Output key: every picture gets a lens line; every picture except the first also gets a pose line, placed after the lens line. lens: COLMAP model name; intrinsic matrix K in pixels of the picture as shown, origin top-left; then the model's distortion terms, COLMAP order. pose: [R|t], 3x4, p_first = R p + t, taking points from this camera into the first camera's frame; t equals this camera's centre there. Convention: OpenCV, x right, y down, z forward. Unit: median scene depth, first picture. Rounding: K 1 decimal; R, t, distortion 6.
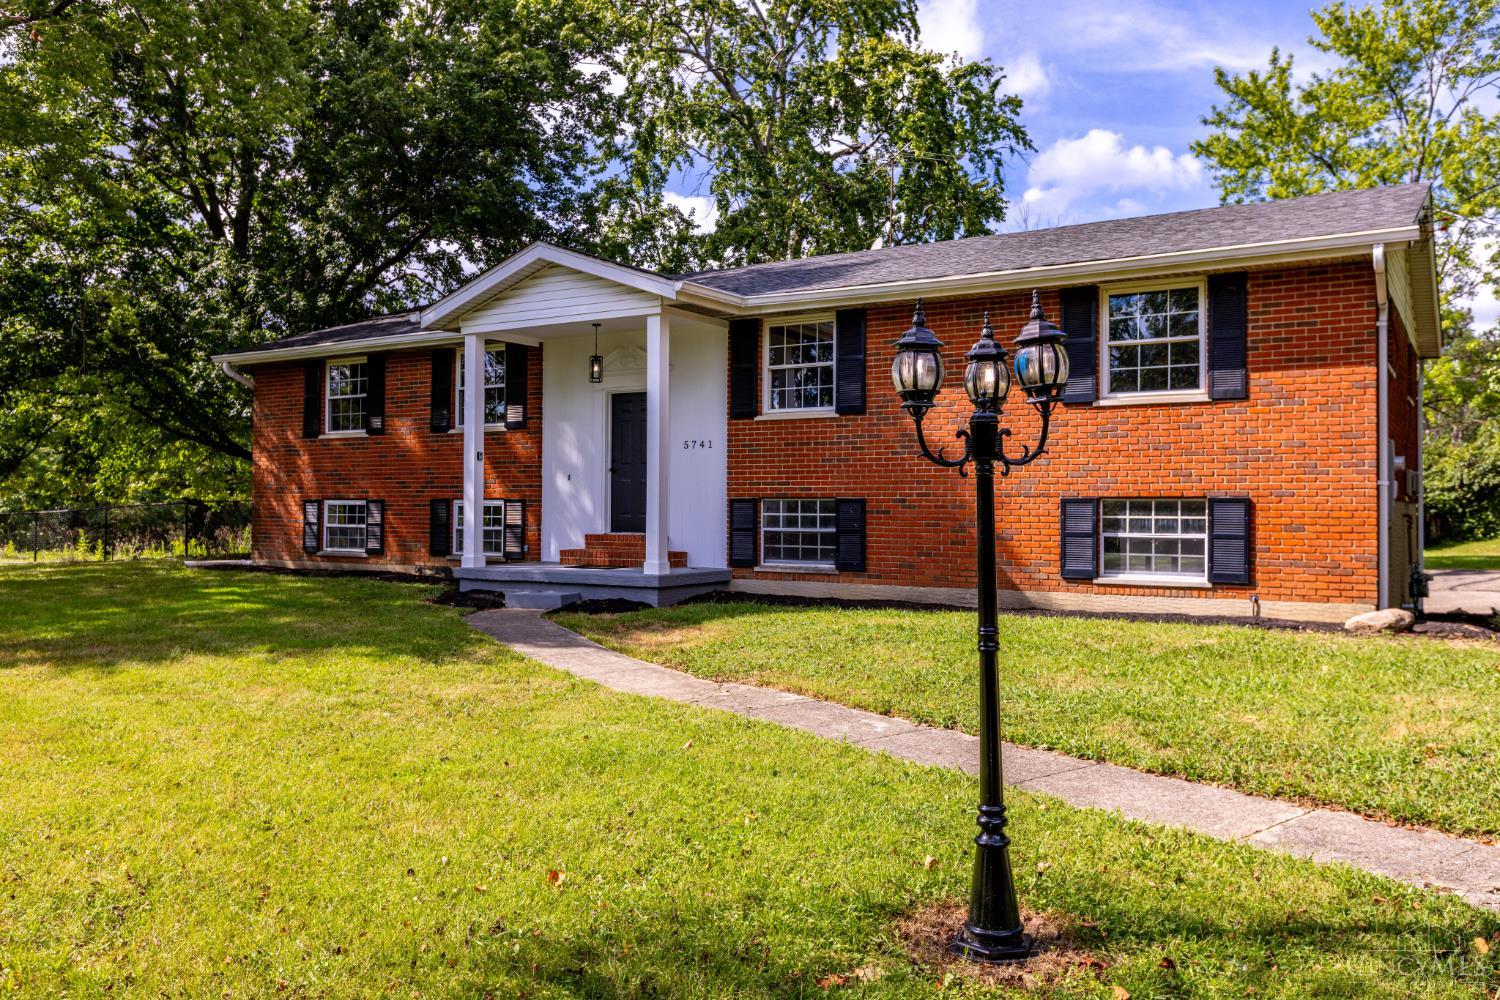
lens RADIAL K [[1145.2, 0, 750.0], [0, 1145.2, 500.0], [0, 0, 1]] dist [0.010142, -0.005268]
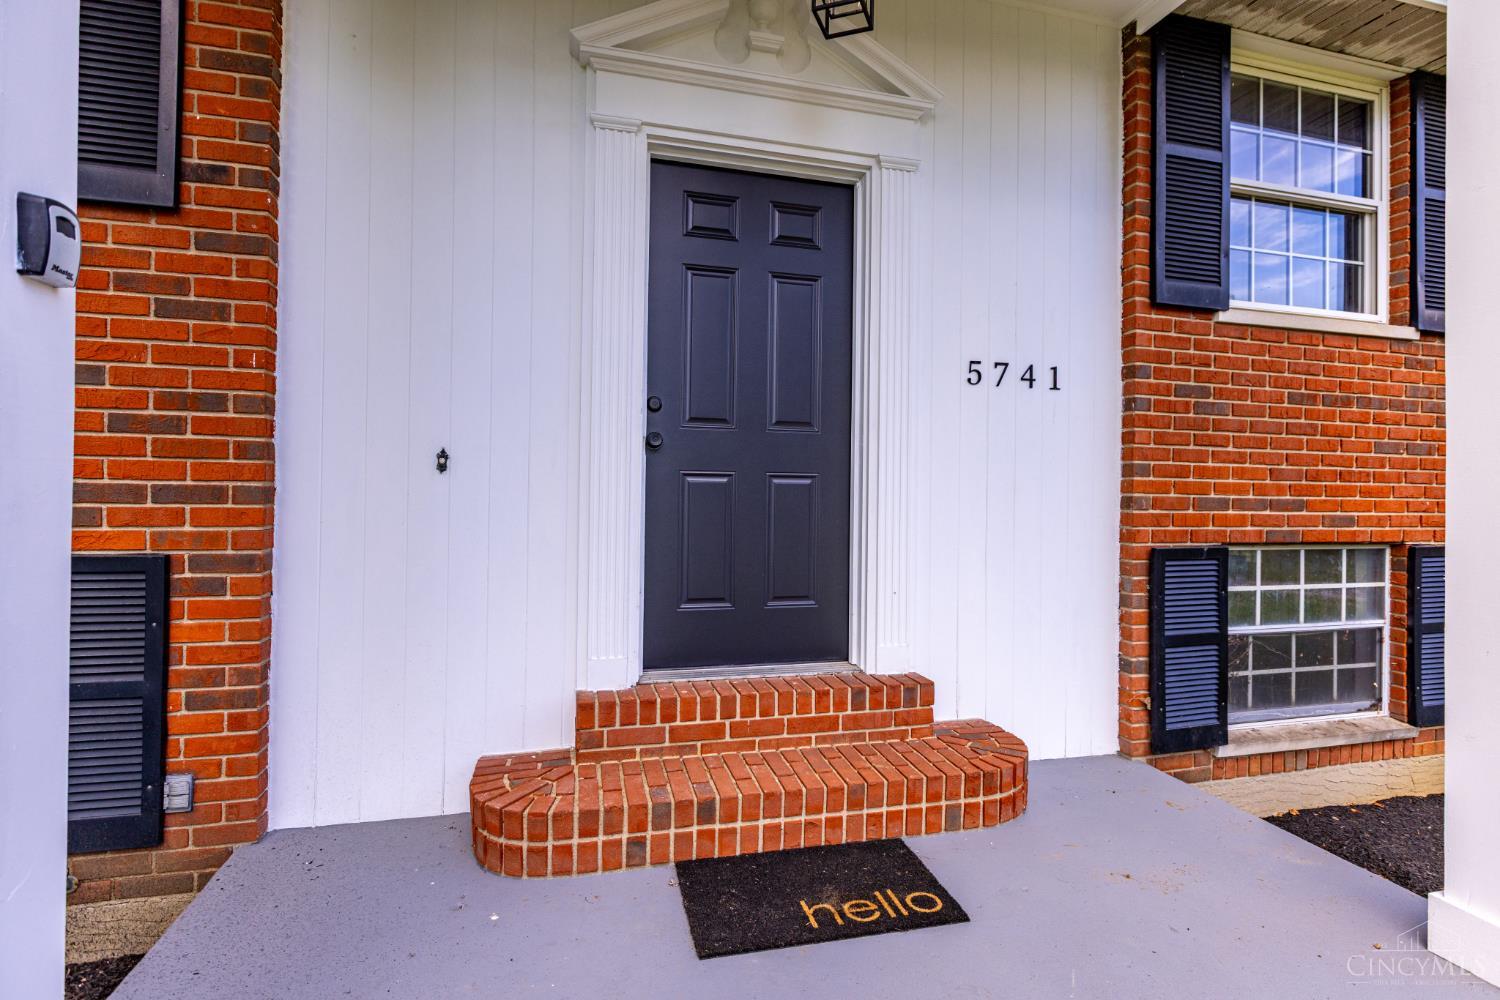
lens RADIAL K [[786.1, 0, 751.0], [0, 786.1, 536.8], [0, 0, 1]] dist [-0.003801, 0.001147]
pose [[0.672750, 0.003596, 0.739861, -0.254658], [0.002496, 0.999971, -0.007130, -0.003049], [-0.739865, 0.006643, 0.672722, 0.906207]]
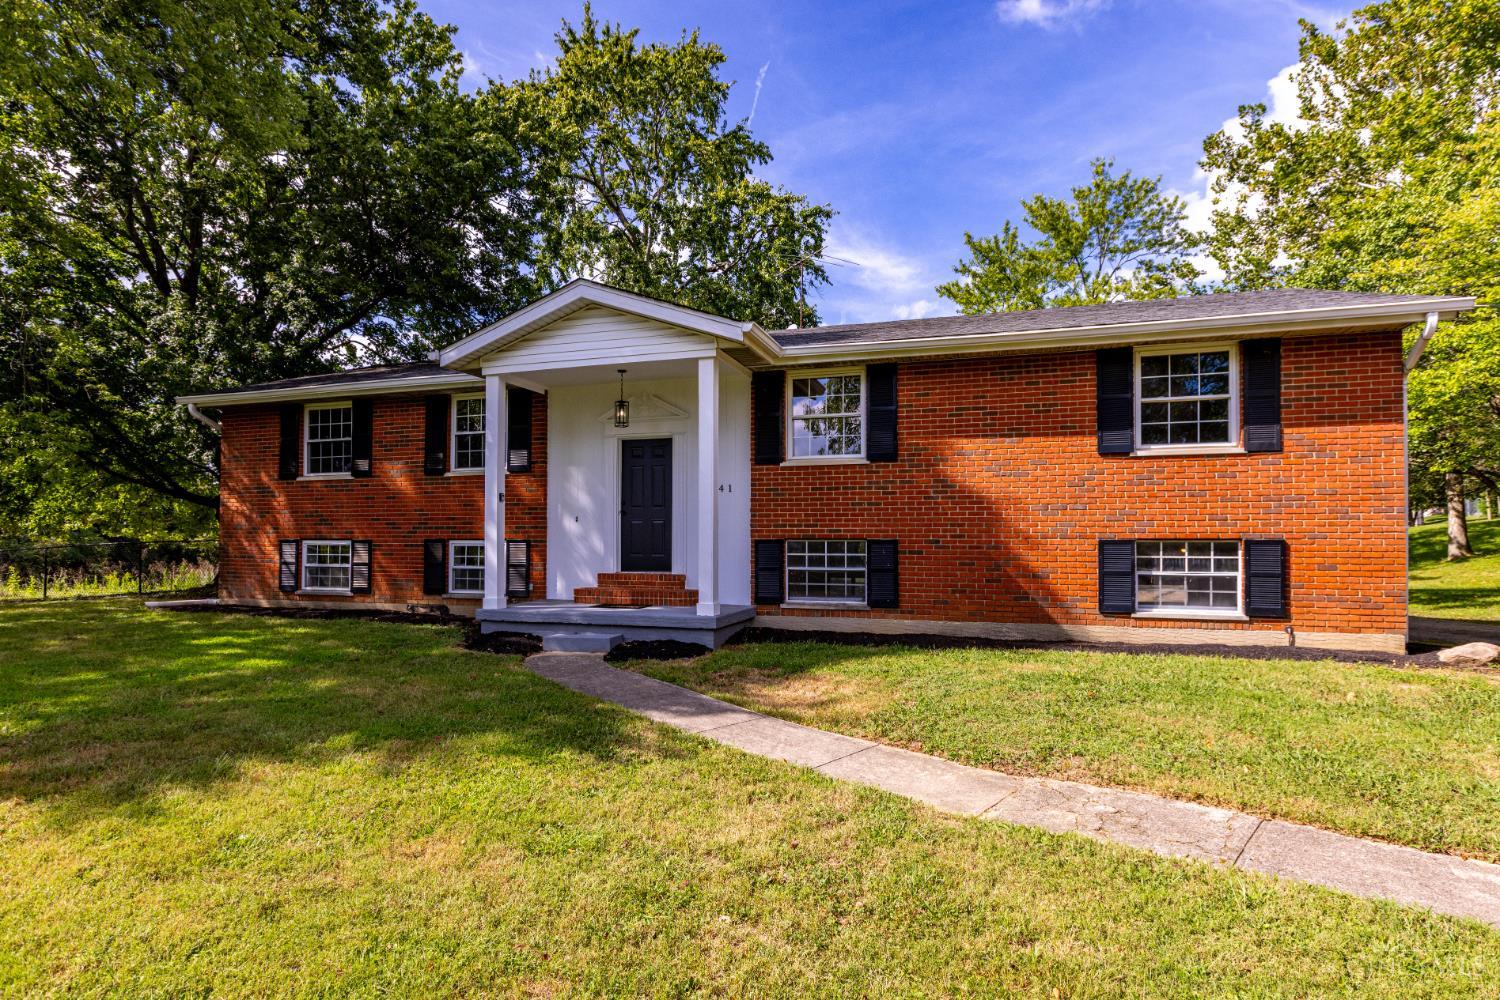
lens RADIAL K [[786.1, 0, 751.0], [0, 786.1, 536.8], [0, 0, 1]] dist [-0.003801, 0.001147]
pose [[0.972012, -0.000905, 0.234931, -0.186658], [0.000701, 0.999999, 0.000953, -0.004450], [-0.234932, -0.000761, 0.972012, 0.283529]]
